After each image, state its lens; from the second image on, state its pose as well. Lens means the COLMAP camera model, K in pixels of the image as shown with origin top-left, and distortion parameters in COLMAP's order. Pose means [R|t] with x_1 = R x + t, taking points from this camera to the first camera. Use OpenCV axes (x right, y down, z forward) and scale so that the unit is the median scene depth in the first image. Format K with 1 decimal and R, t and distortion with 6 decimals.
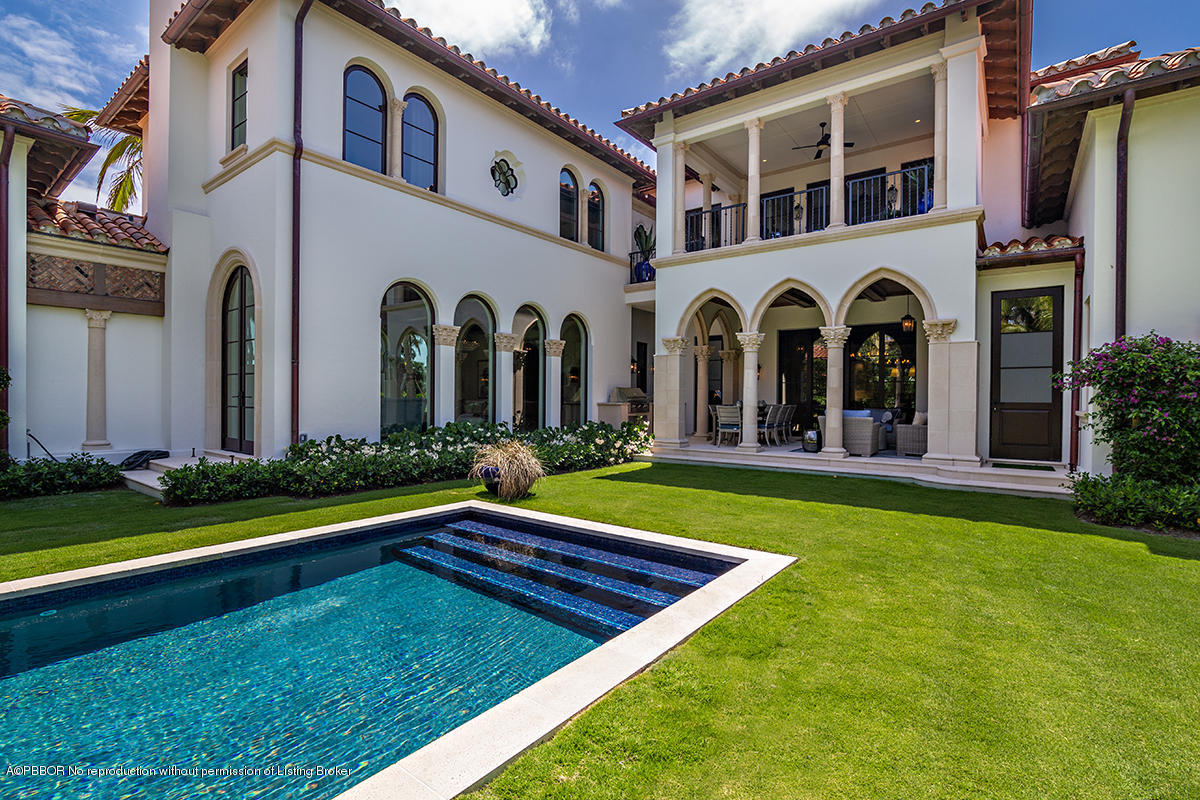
lens RADIAL K [[556.0, 0, 602.7], [0, 556.0, 402.0], [0, 0, 1]] dist [-0.016524, 0.001537]
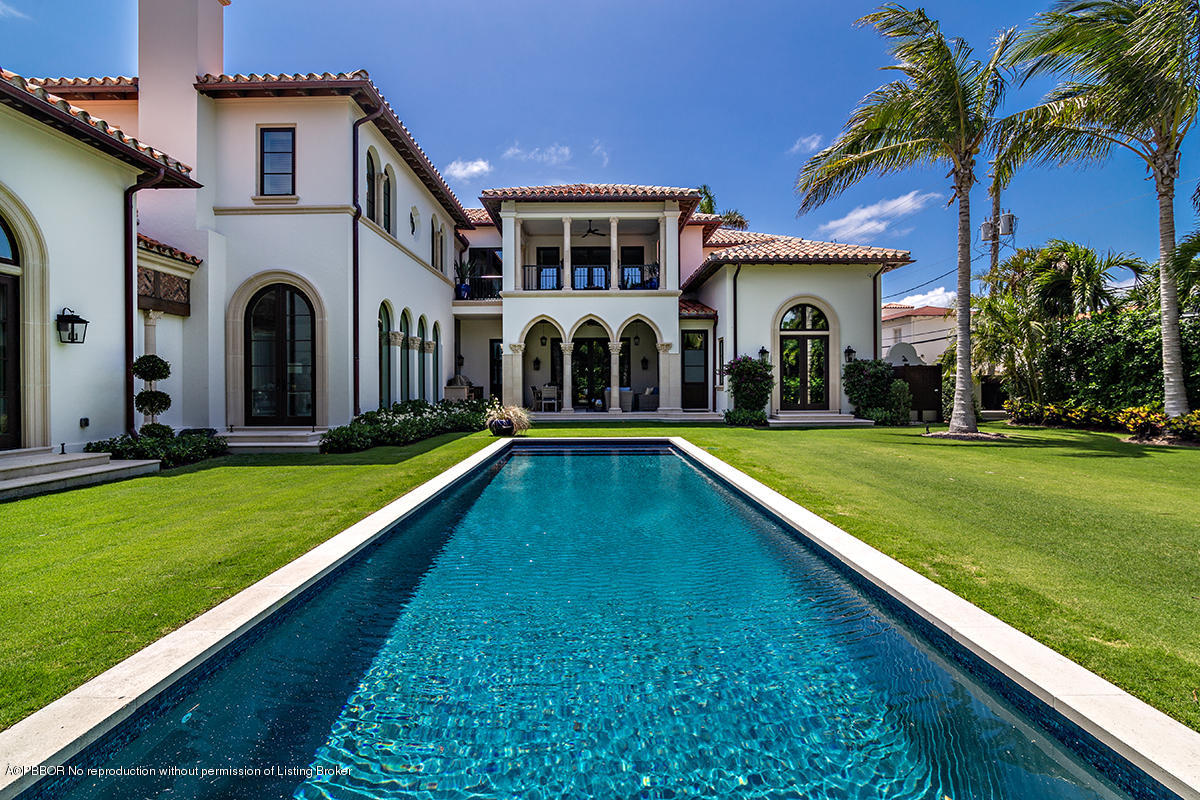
lens RADIAL K [[556.0, 0, 585.7], [0, 556.0, 384.8], [0, 0, 1]] dist [-0.016524, 0.001537]
pose [[0.799895, -0.011807, 0.600024, -0.714324], [0.015513, 0.999879, -0.001005, 0.005545], [-0.599939, 0.010112, 0.799982, -0.395938]]
